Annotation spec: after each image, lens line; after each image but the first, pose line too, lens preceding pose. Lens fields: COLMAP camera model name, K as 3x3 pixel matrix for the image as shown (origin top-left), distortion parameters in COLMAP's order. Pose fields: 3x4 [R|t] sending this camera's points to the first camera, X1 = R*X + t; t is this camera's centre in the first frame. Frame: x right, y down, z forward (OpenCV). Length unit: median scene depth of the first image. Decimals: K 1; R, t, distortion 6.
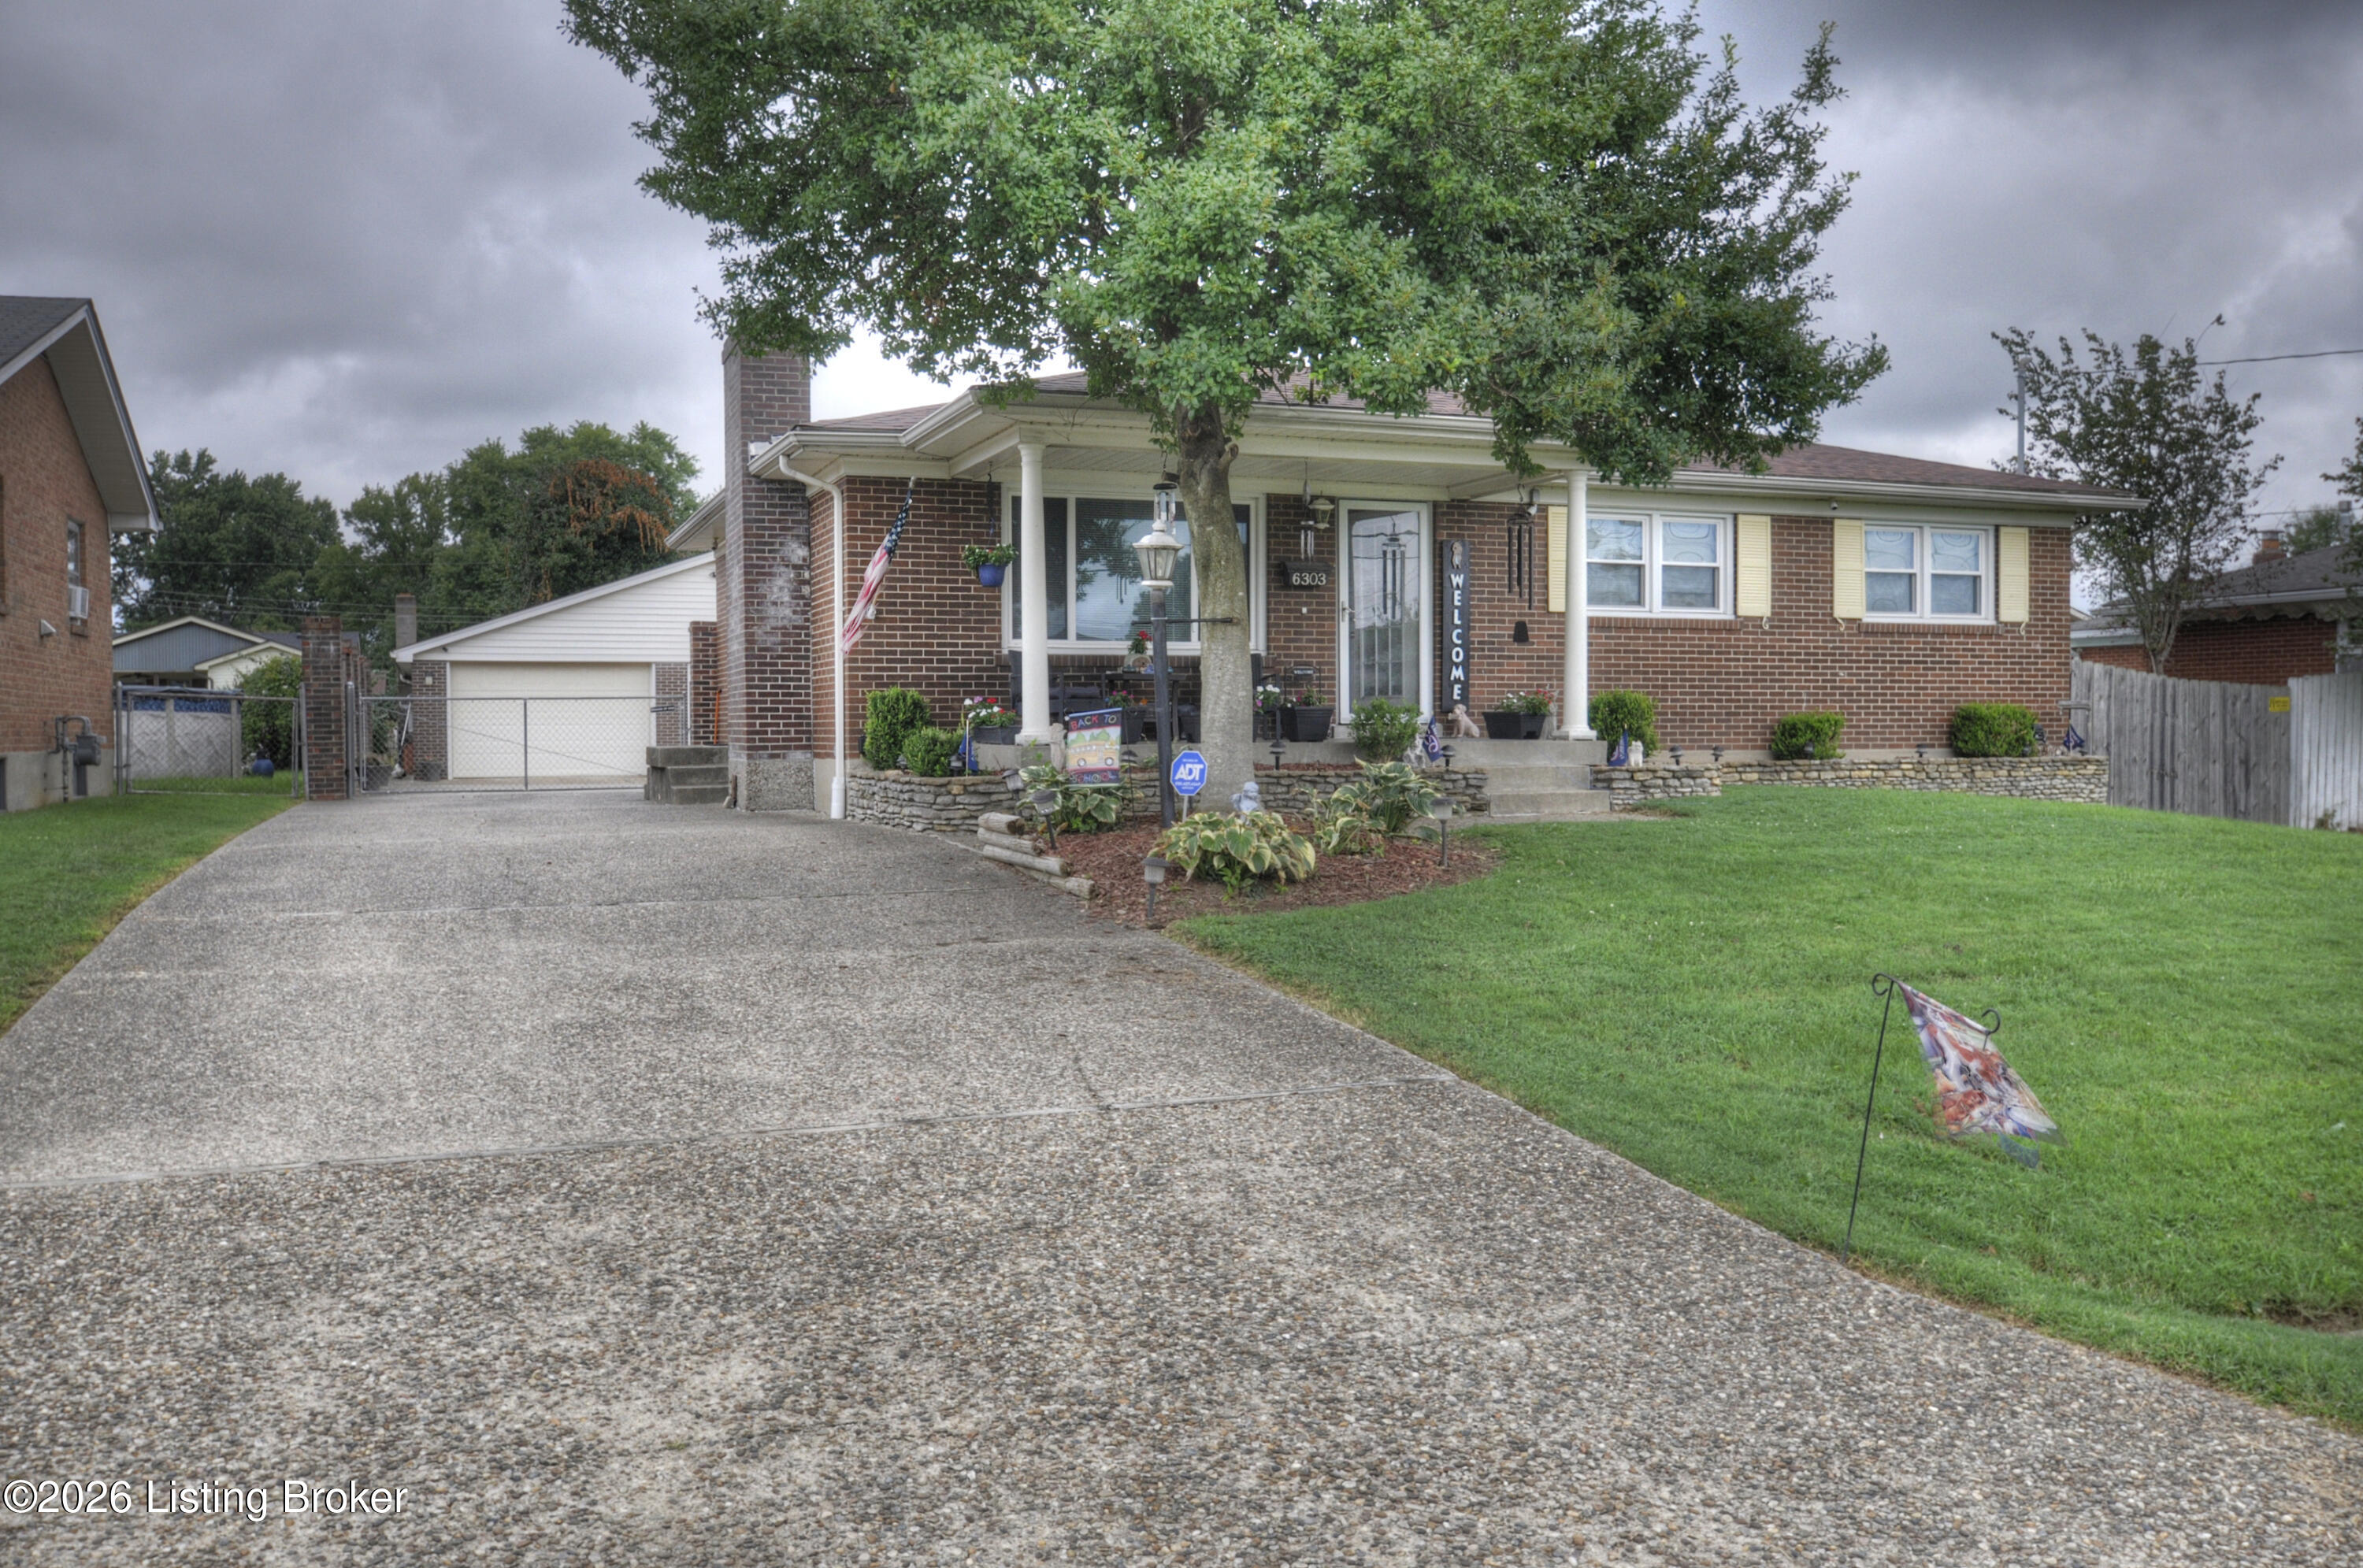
lens RADIAL K [[1965.8, 0, 1178.3], [0, 1965.8, 790.9], [0, 0, 1]] dist [-0.052890, -0.007951]
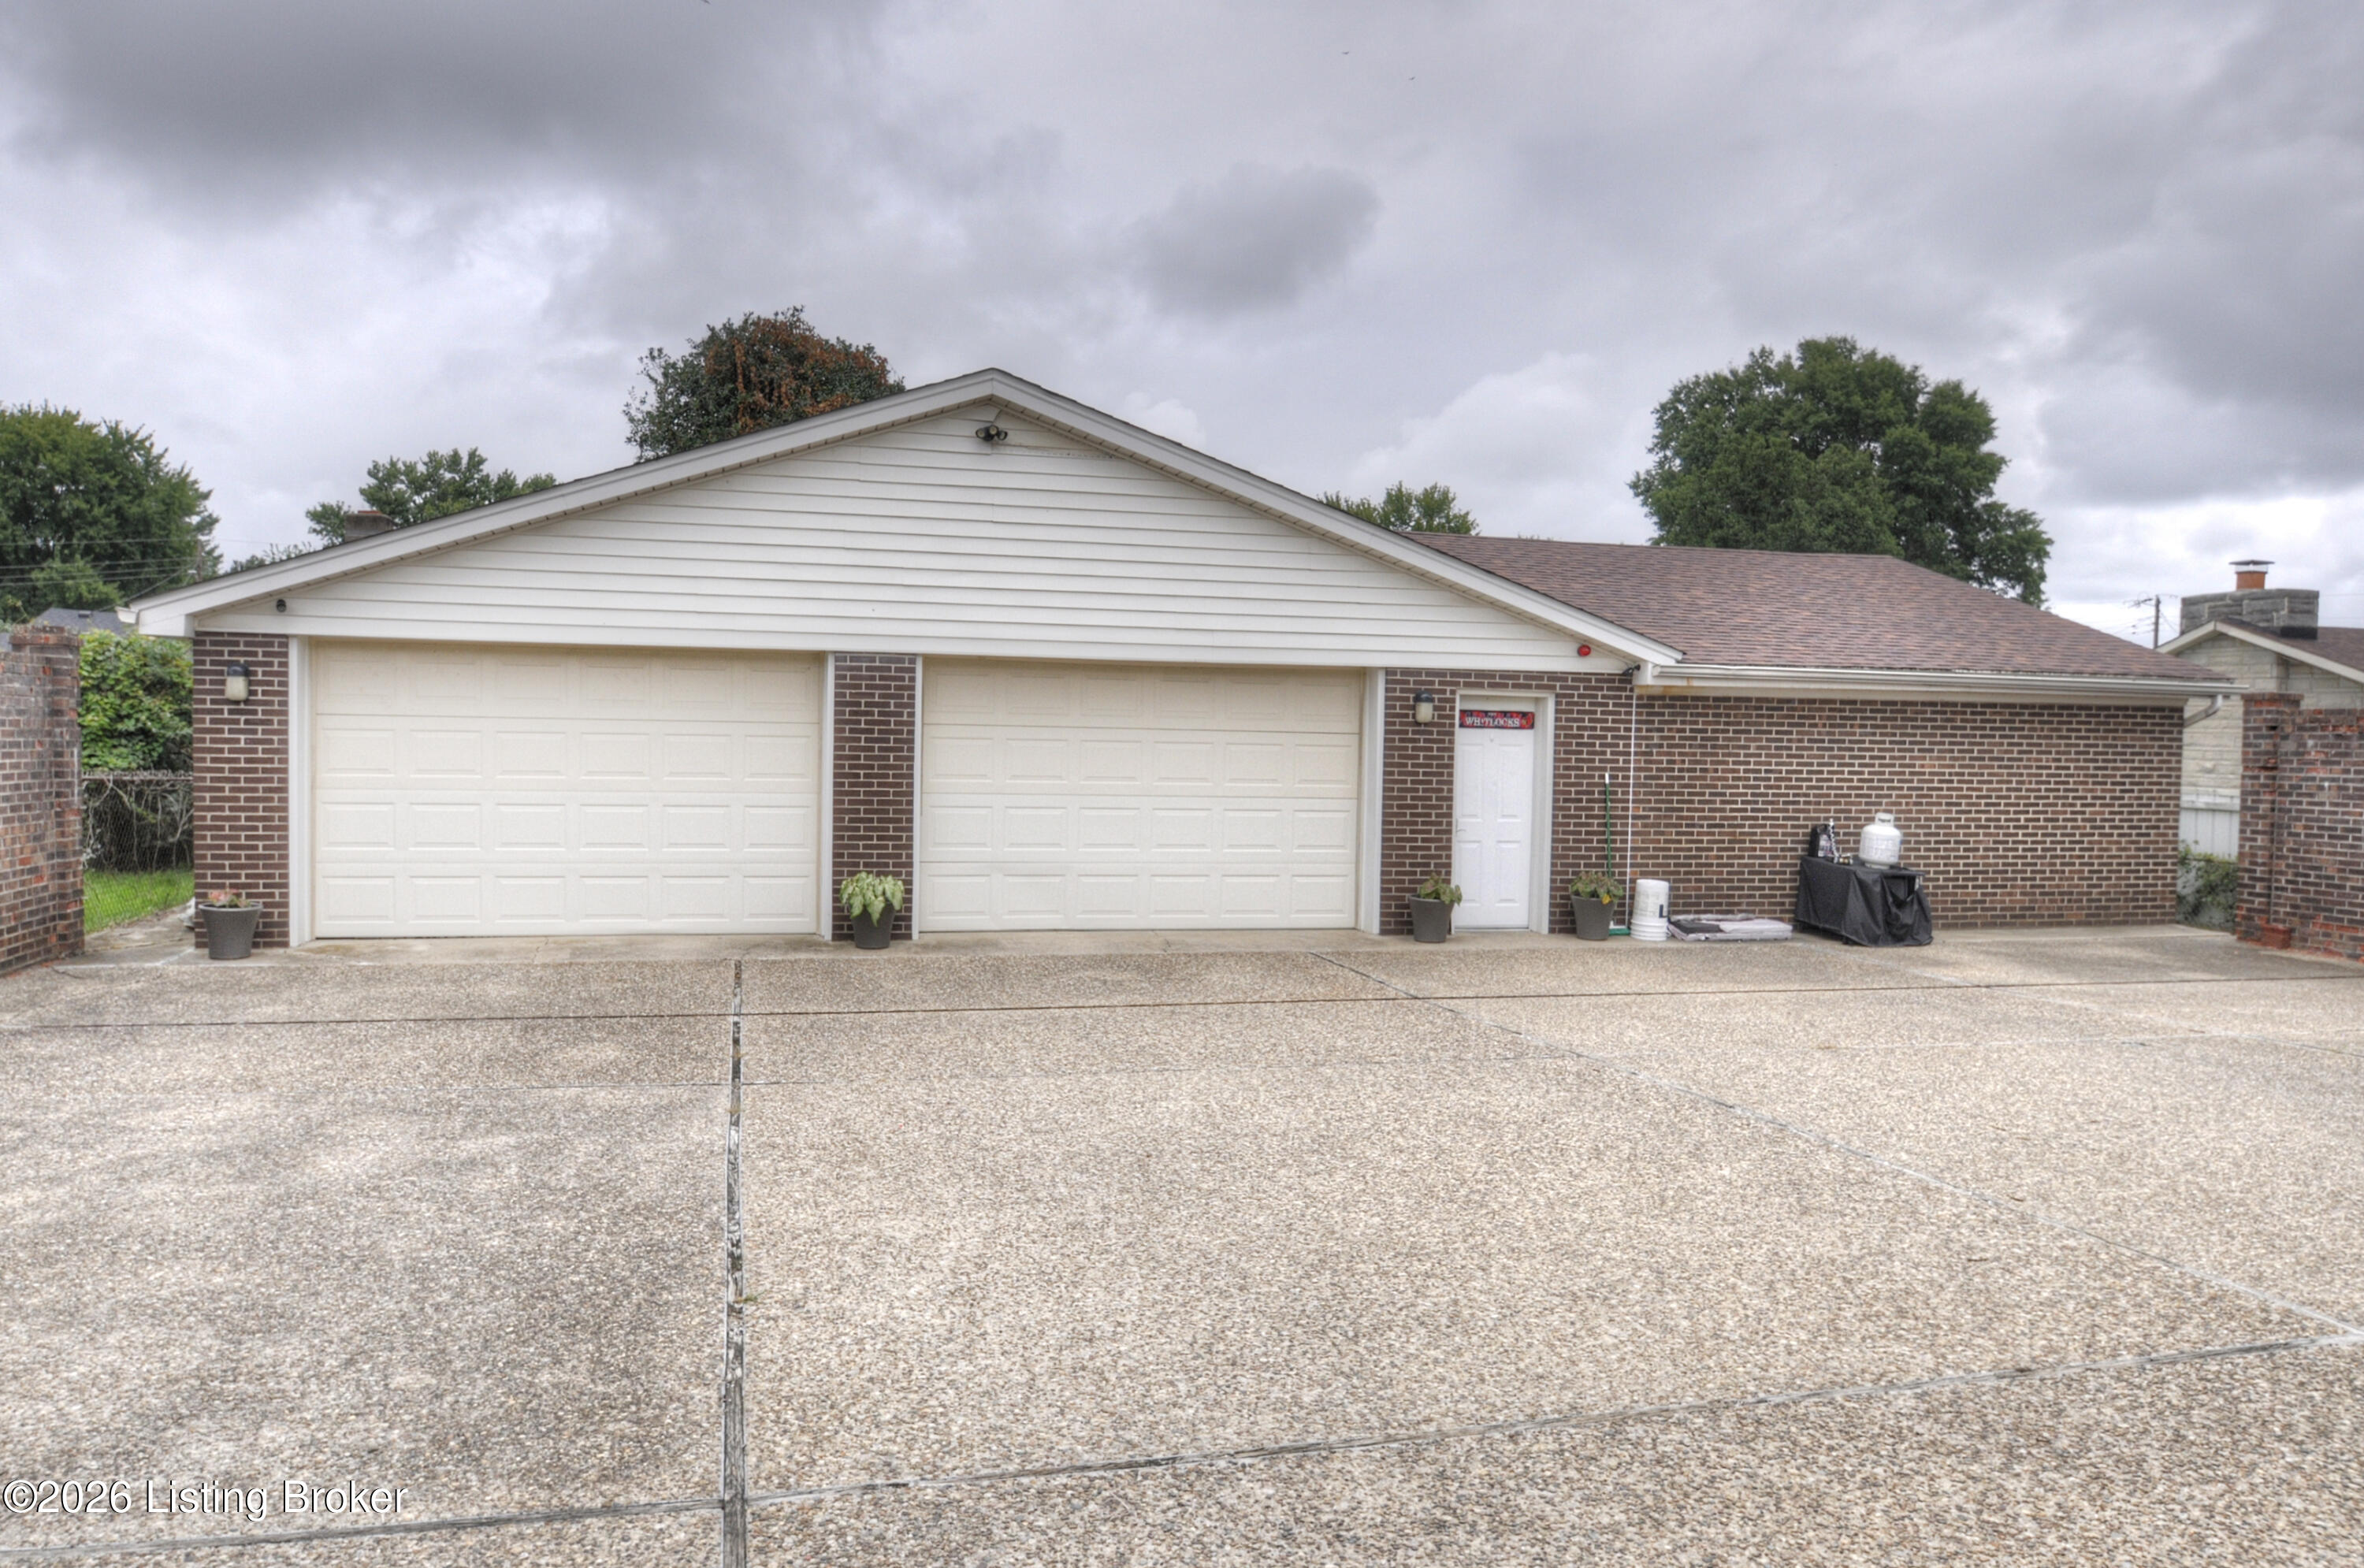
lens RADIAL K [[1646.1, 0, 1172.7], [0, 1646.1, 802.0], [0, 0, 1]] dist [-0.039969, 0.004314]
pose [[0.994028, 0.028899, -0.105232, -0.279678], [-0.027955, 0.999555, 0.010443, -0.069740], [0.105487, -0.007439, 0.994393, 1.154806]]
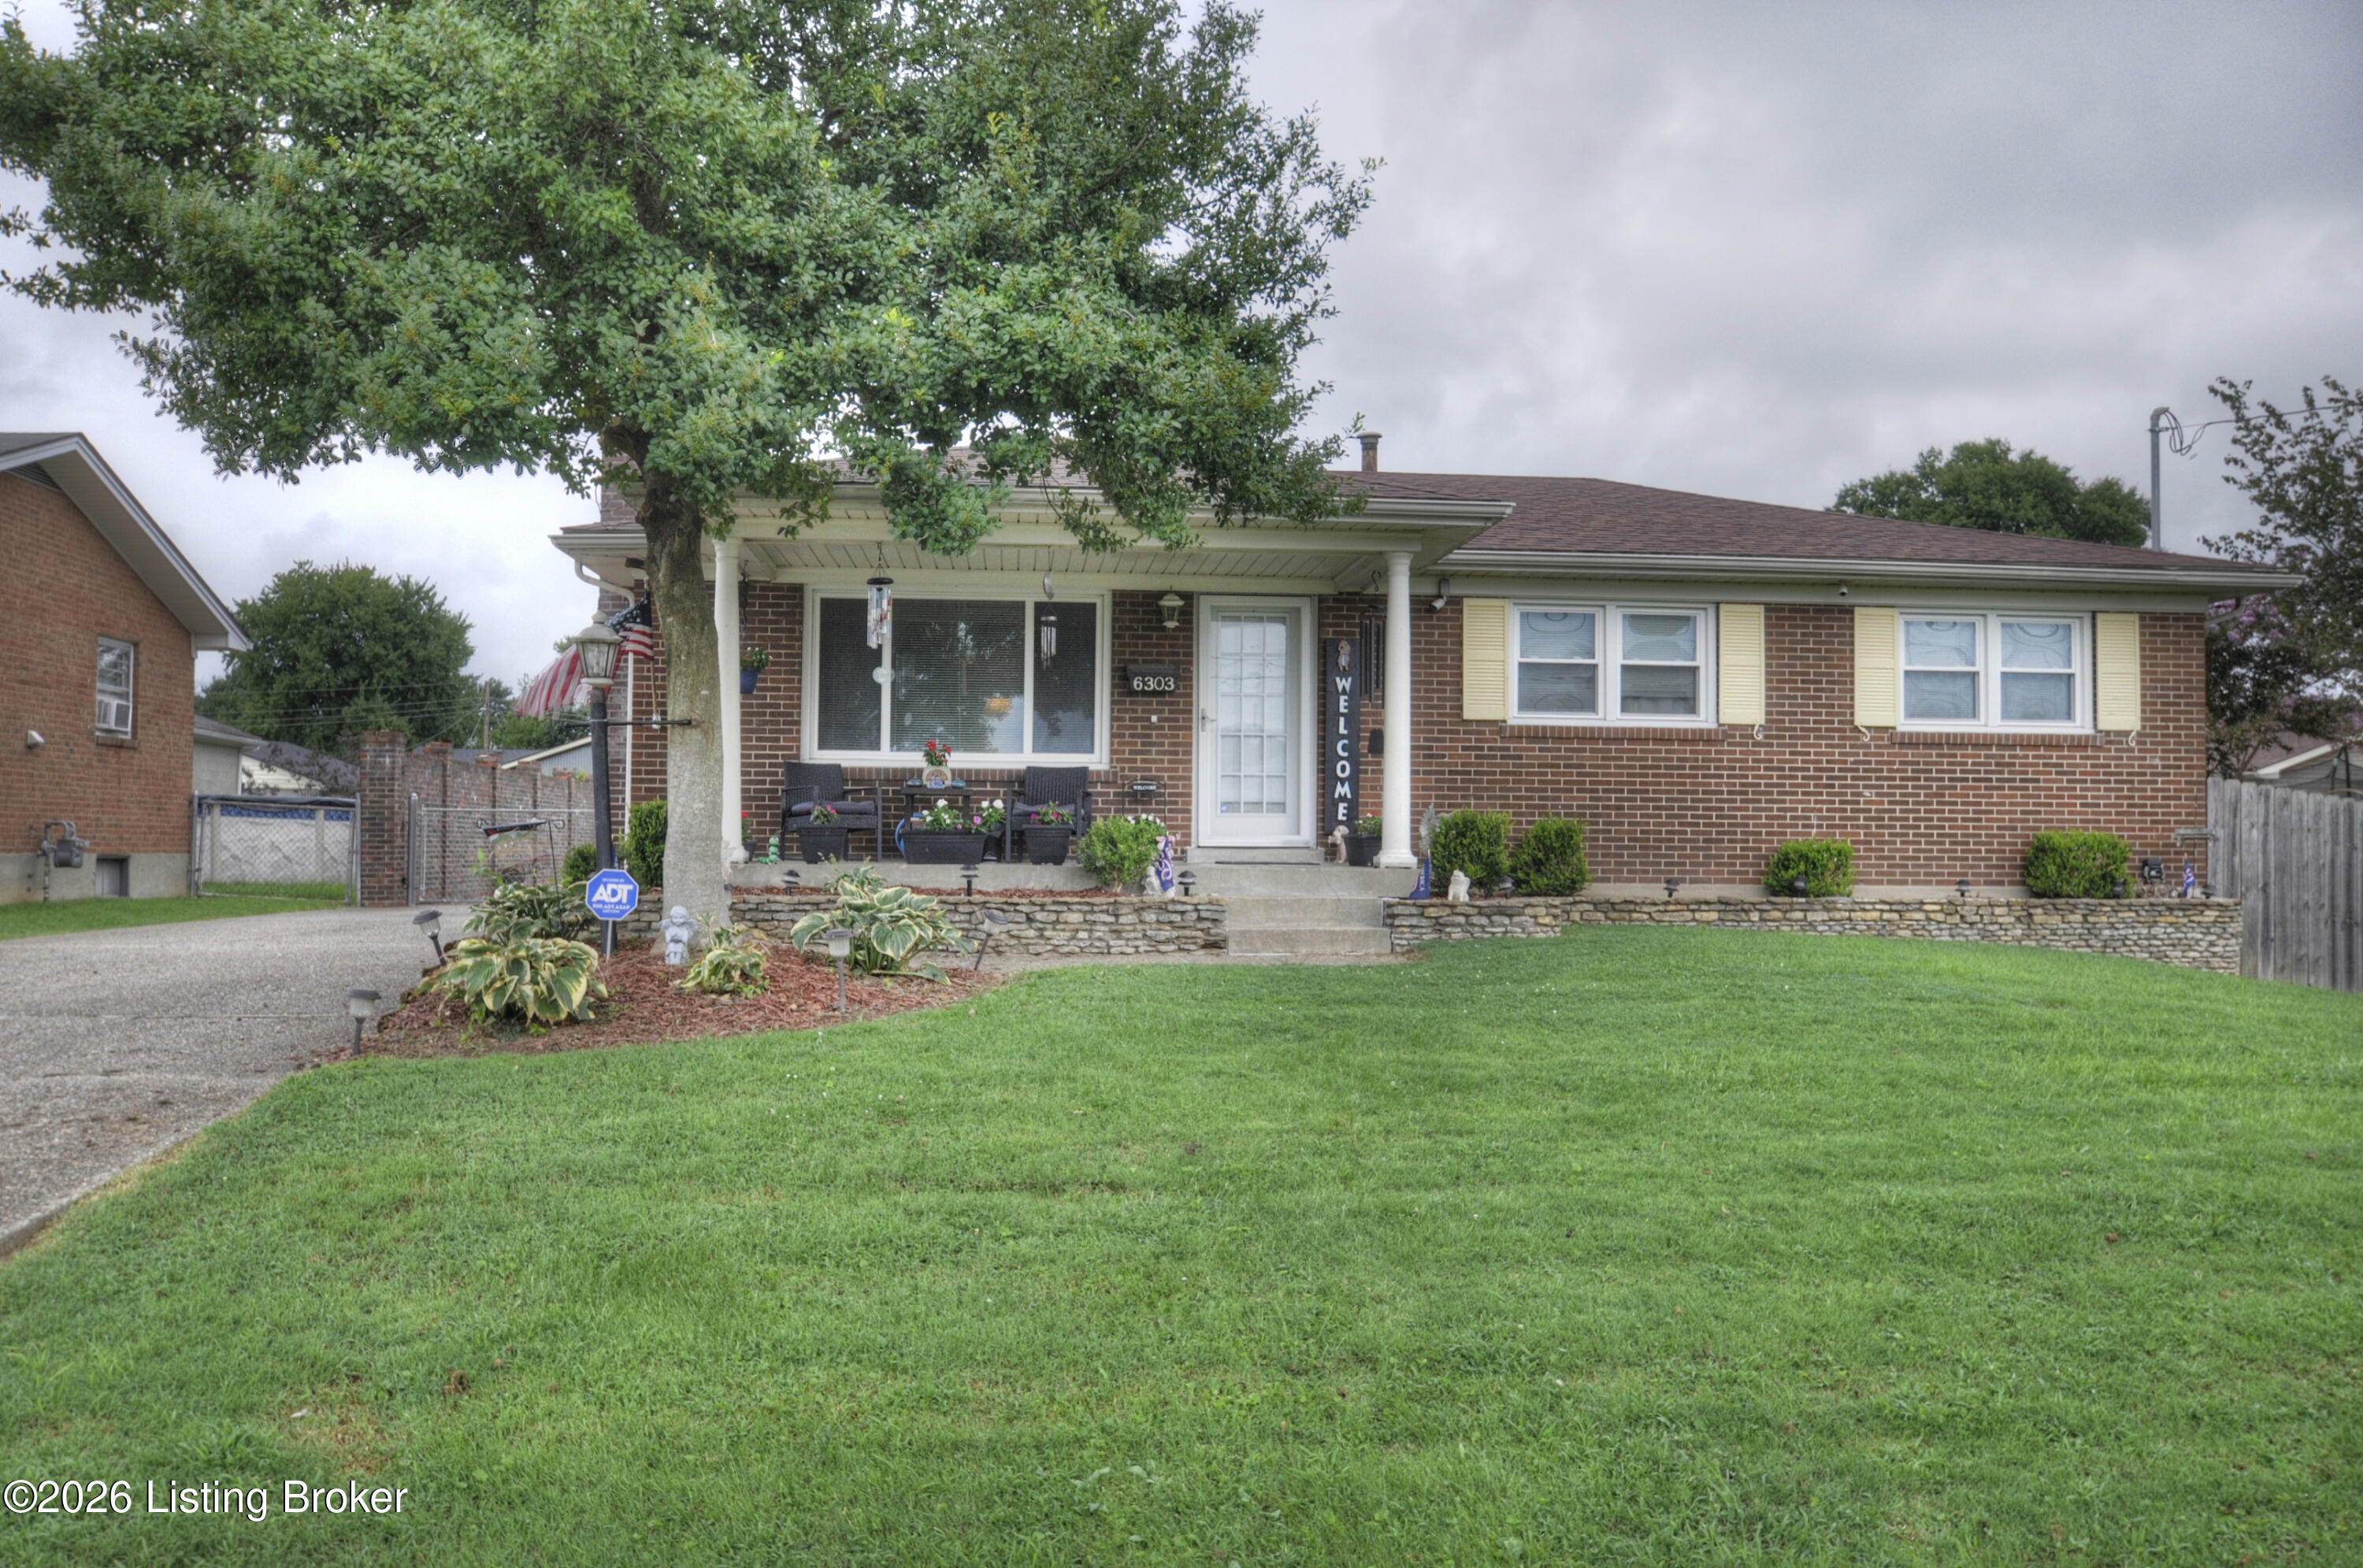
lens RADIAL K [[1965.8, 0, 1177.6], [0, 1965.8, 776.1], [0, 0, 1]] dist [-0.052890, -0.007951]
pose [[0.963119, 0.003634, -0.269050, 0.287281], [-0.022659, 0.997452, -0.067642, -0.005119], [0.268118, 0.071243, 0.960748, 0.132691]]
